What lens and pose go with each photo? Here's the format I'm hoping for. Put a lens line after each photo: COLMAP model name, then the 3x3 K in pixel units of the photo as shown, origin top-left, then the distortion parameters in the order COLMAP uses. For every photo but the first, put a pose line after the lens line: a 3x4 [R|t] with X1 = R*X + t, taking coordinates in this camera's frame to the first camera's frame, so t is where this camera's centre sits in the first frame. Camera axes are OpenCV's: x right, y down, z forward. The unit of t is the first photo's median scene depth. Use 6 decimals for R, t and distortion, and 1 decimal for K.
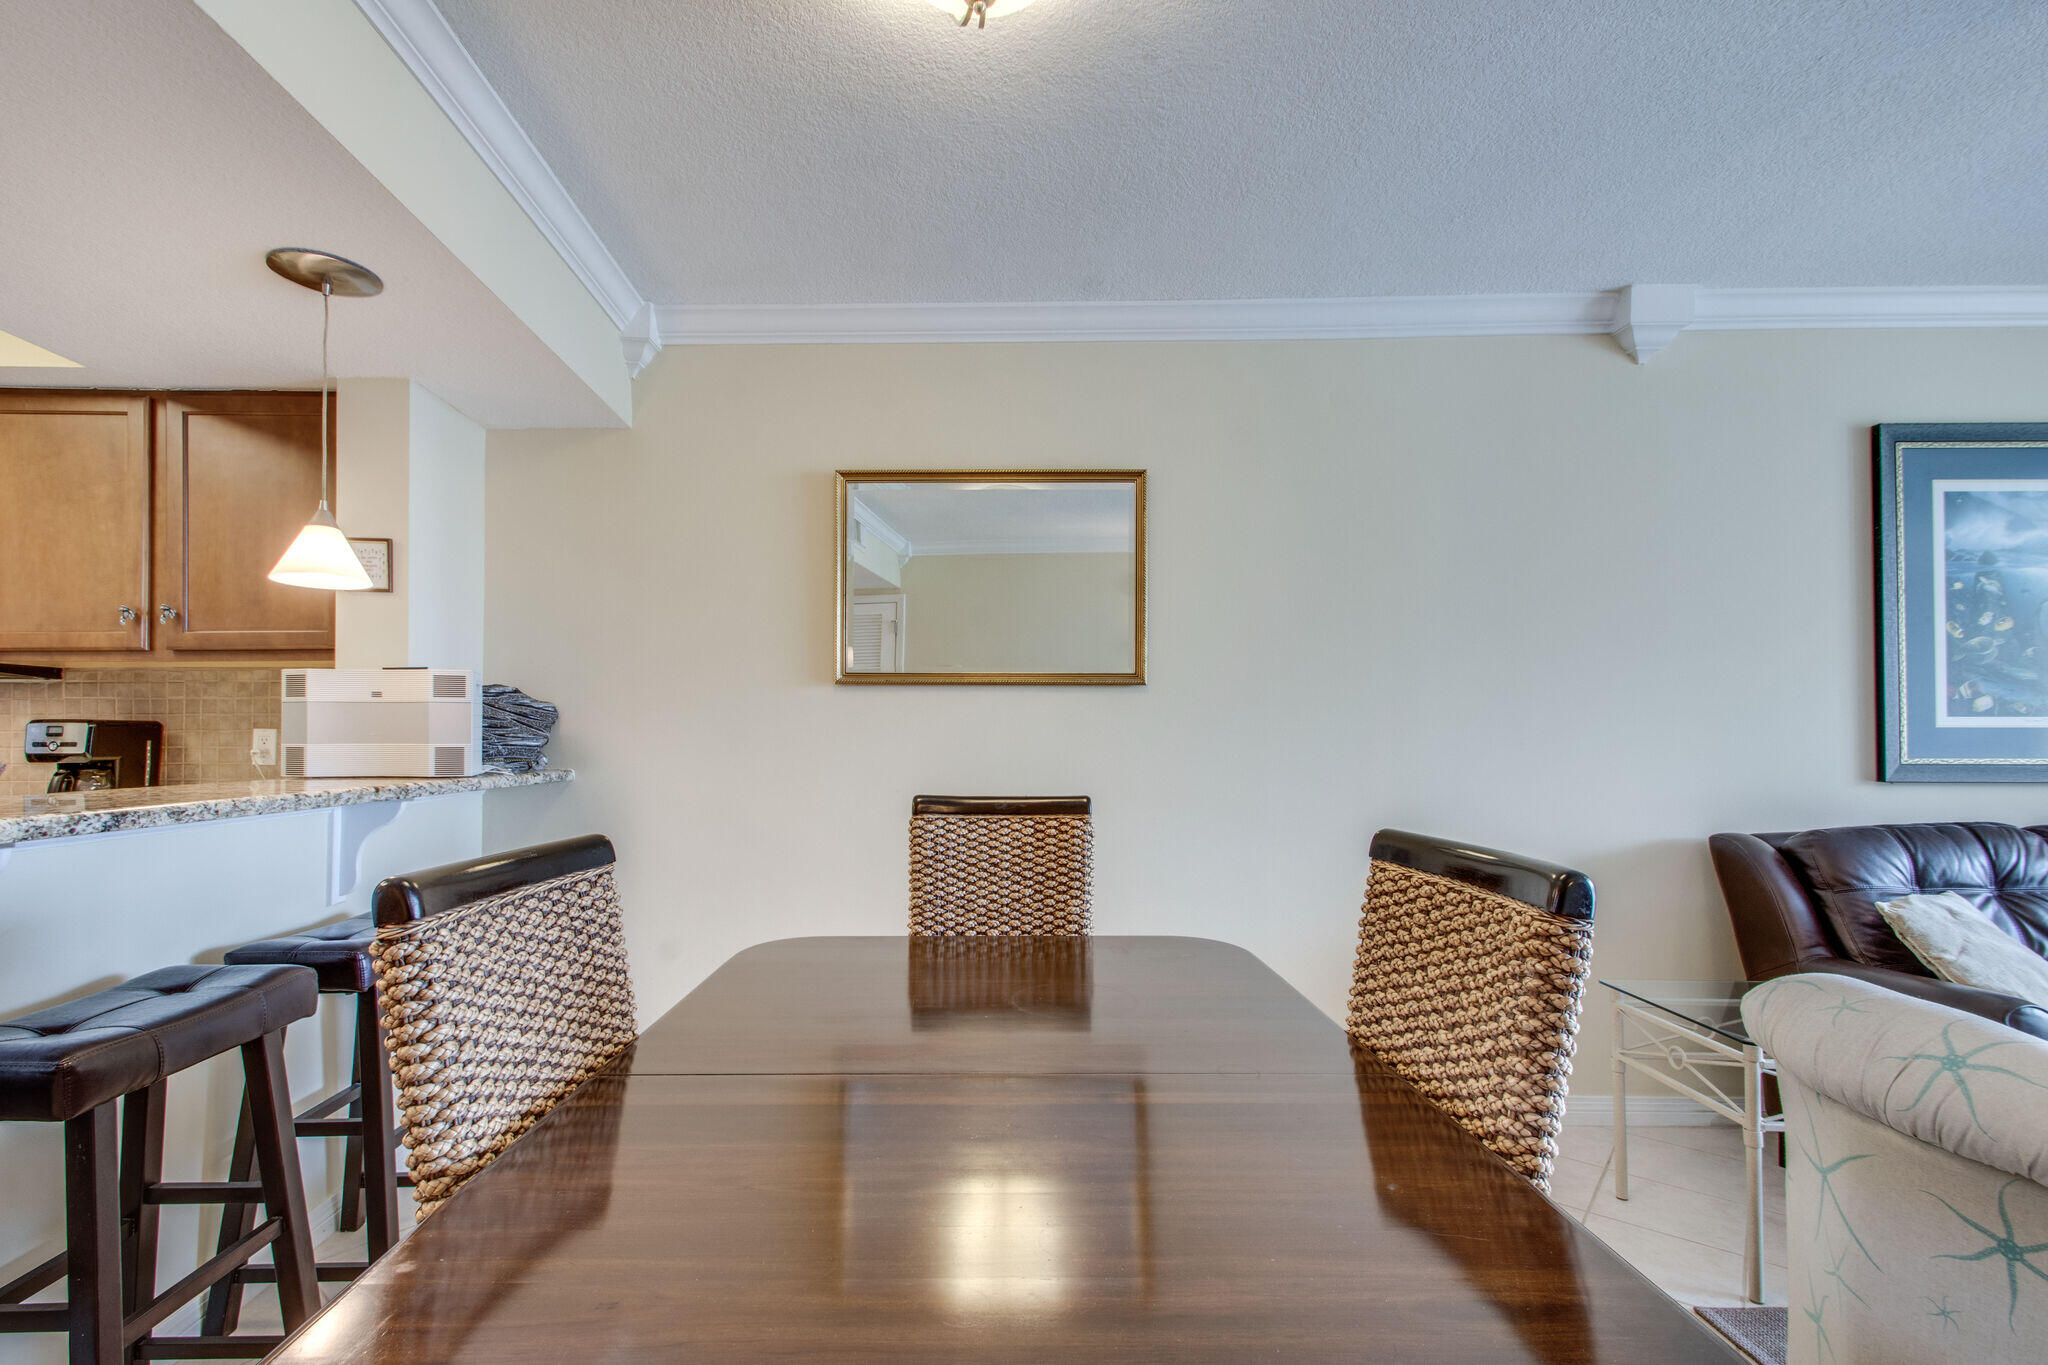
lens RADIAL K [[894.4, 0, 982.3], [0, 894.4, 726.4], [0, 0, 1]] dist [0.023886, -0.011093]
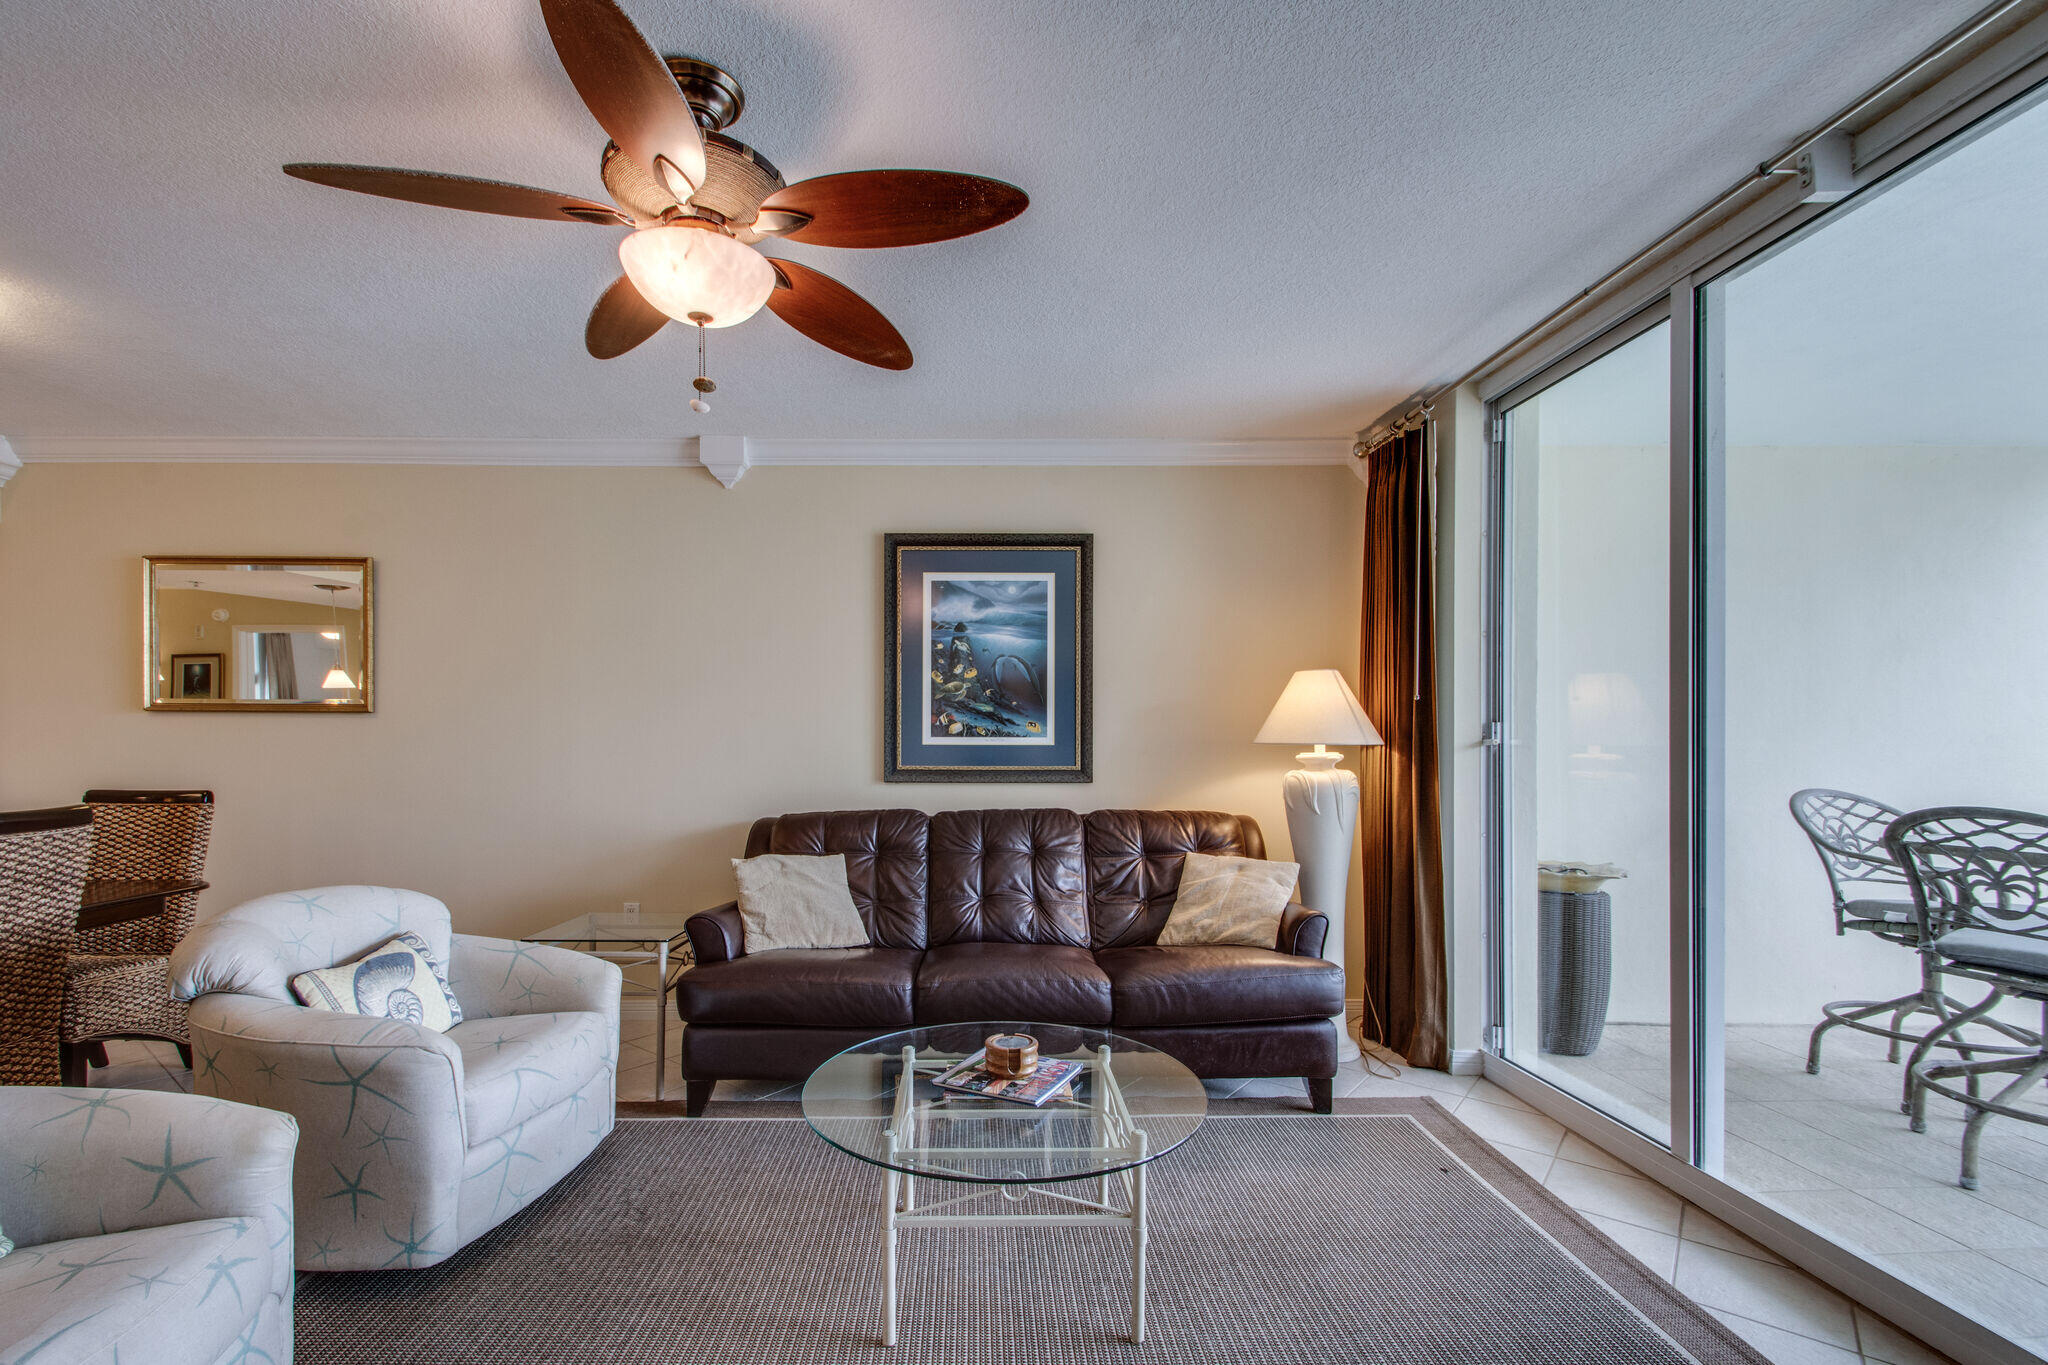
lens RADIAL K [[894.4, 0, 966.2], [0, 894.4, 736.5], [0, 0, 1]] dist [0.023886, -0.011093]
pose [[0.999602, 0.002386, 0.028114, 1.082650], [-0.002304, 0.999993, -0.002954, -0.007734], [-0.028121, 0.002888, 0.999600, -0.425150]]
